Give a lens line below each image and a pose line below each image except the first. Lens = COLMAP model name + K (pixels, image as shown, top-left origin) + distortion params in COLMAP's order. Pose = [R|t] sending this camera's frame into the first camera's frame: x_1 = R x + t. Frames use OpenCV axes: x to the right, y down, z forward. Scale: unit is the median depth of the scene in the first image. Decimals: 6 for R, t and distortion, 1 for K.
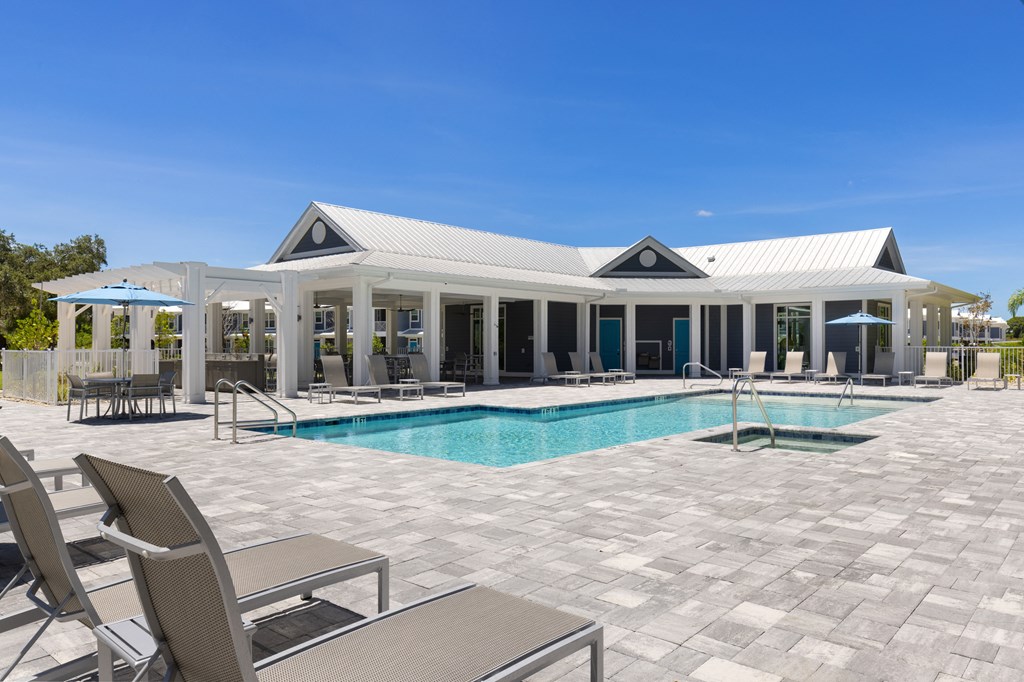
lens RADIAL K [[714.0, 0, 508.9], [0, 714.0, 339.7], [0, 0, 1]] dist [-0.006342, -0.000959]
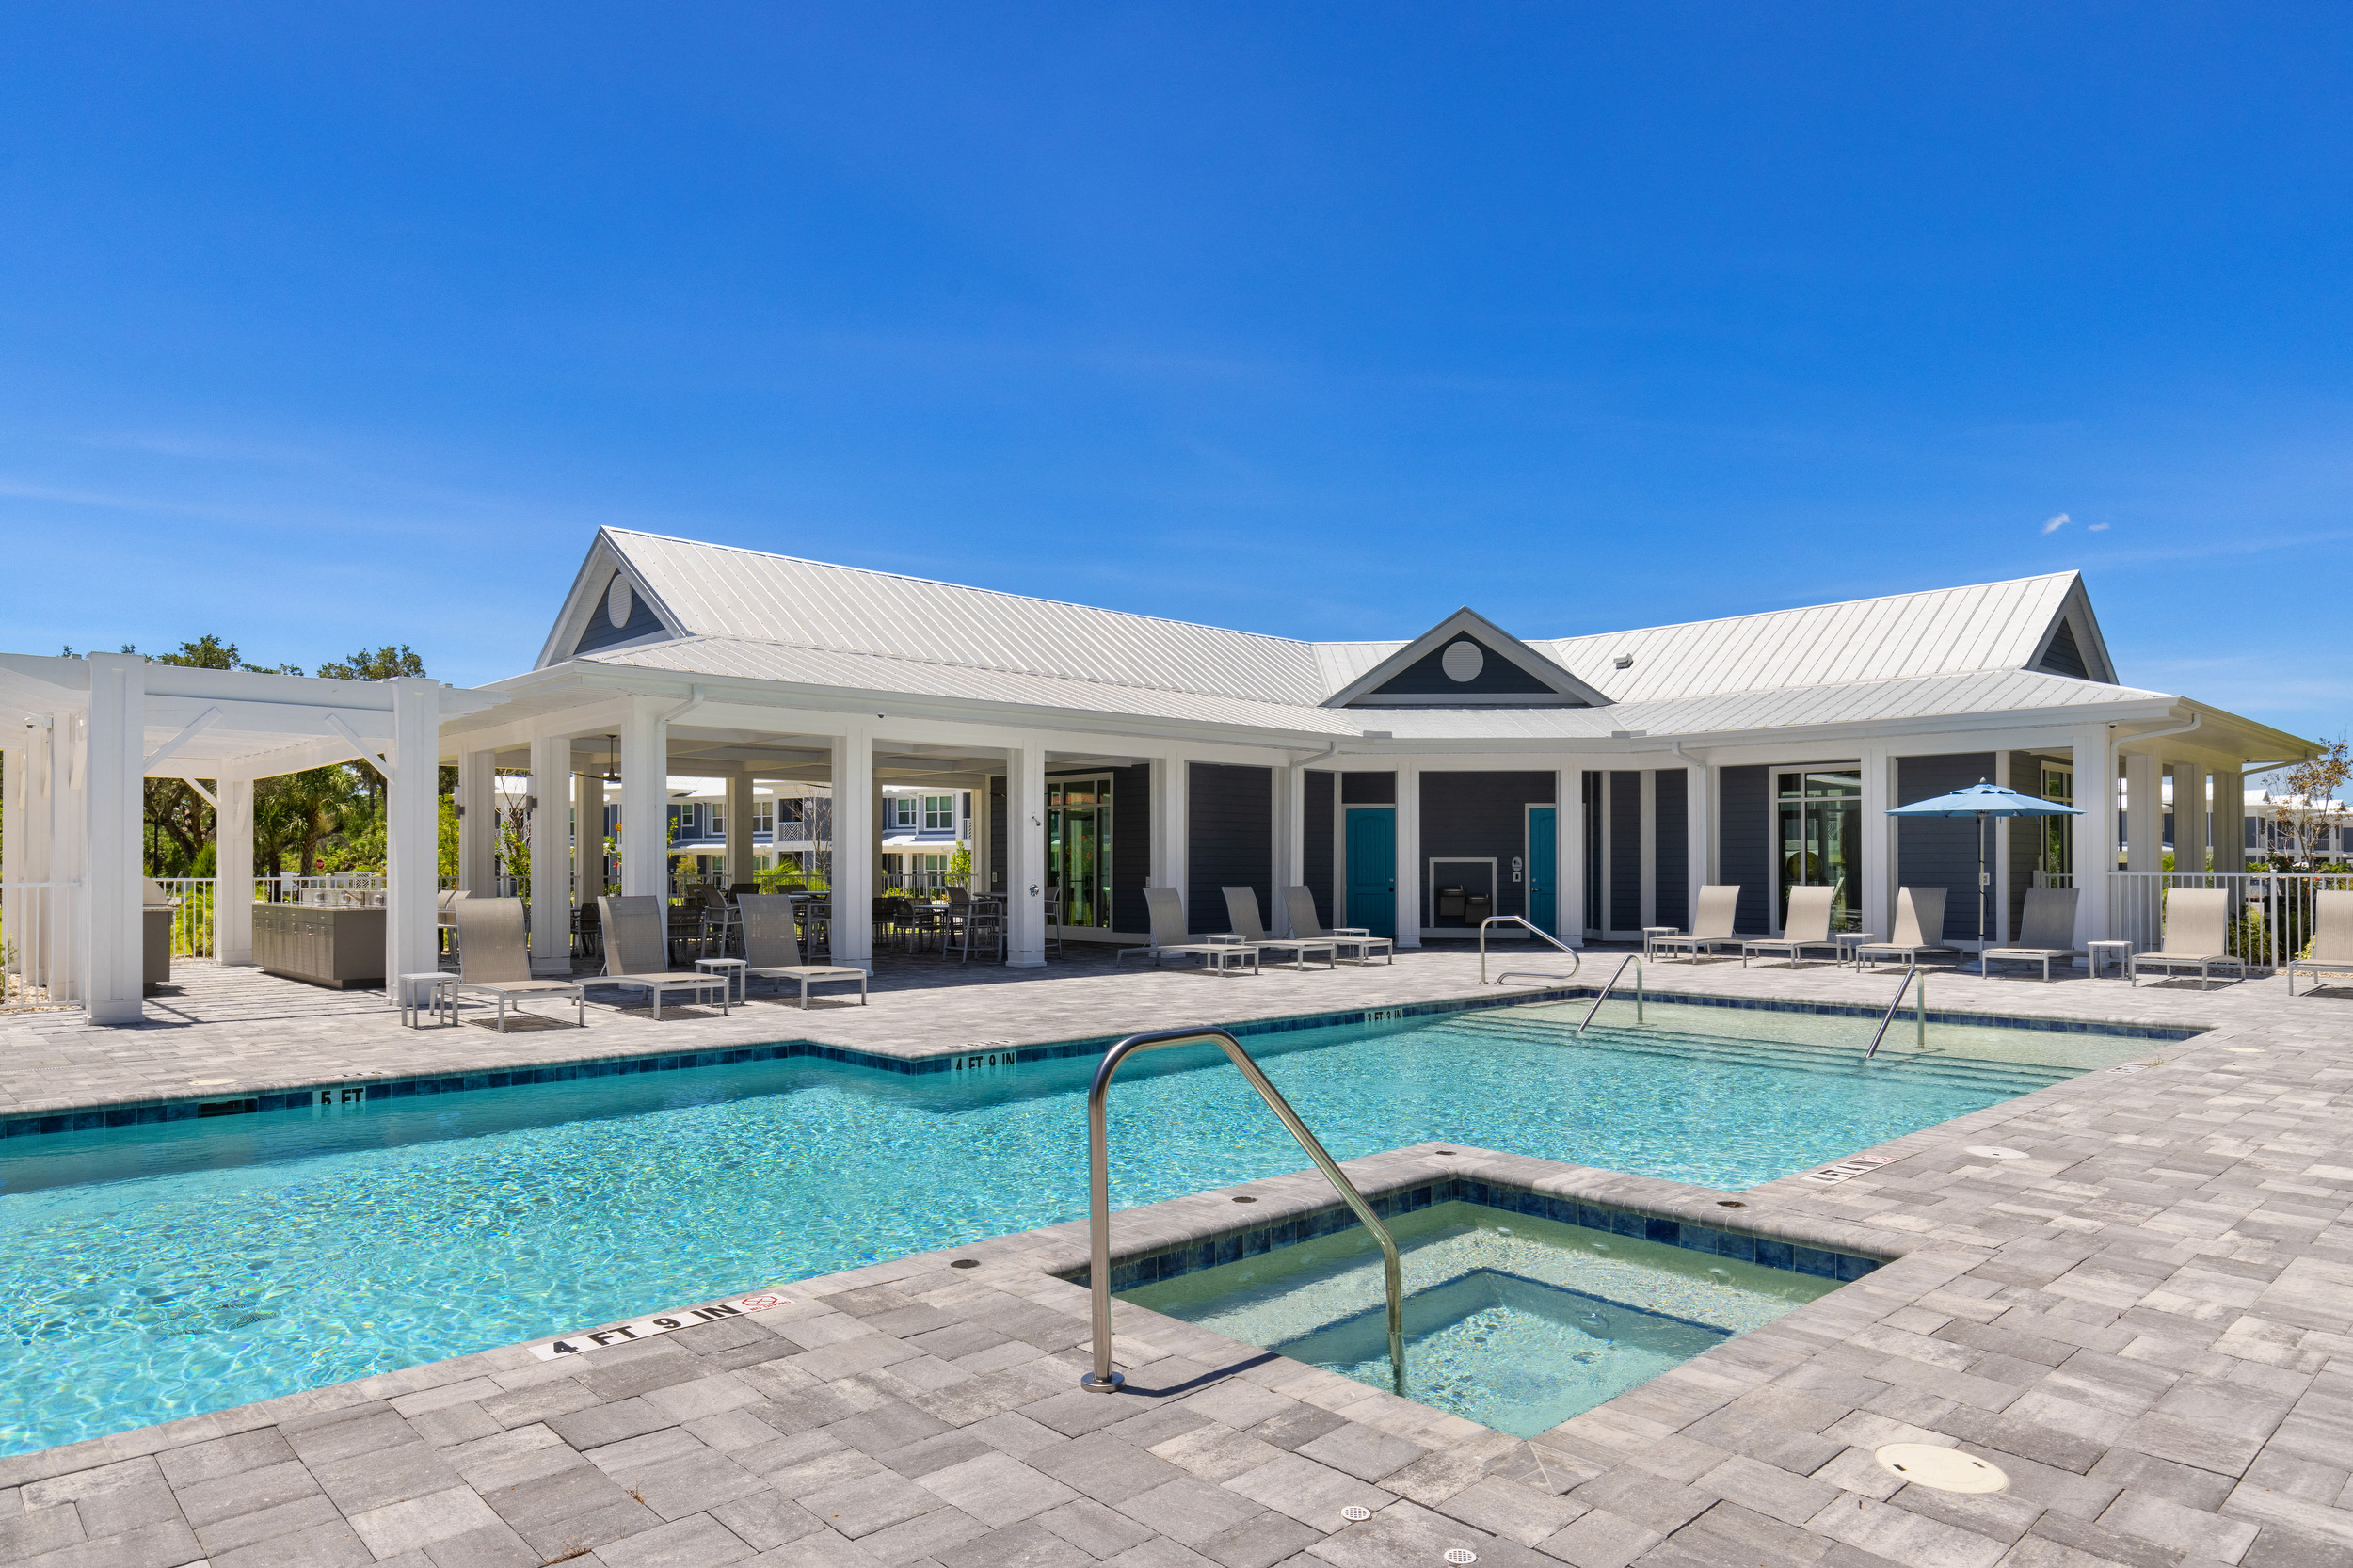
lens RADIAL K [[1326.8, 0, 1234.7], [0, 1326.8, 845.2], [0, 0, 1]] dist [0.001848, -0.001591]
pose [[0.995180, -0.001984, -0.098042, 0.150045], [0.001165, 0.999964, -0.008407, 0.000192], [0.098055, 0.008253, 0.995147, 0.232735]]
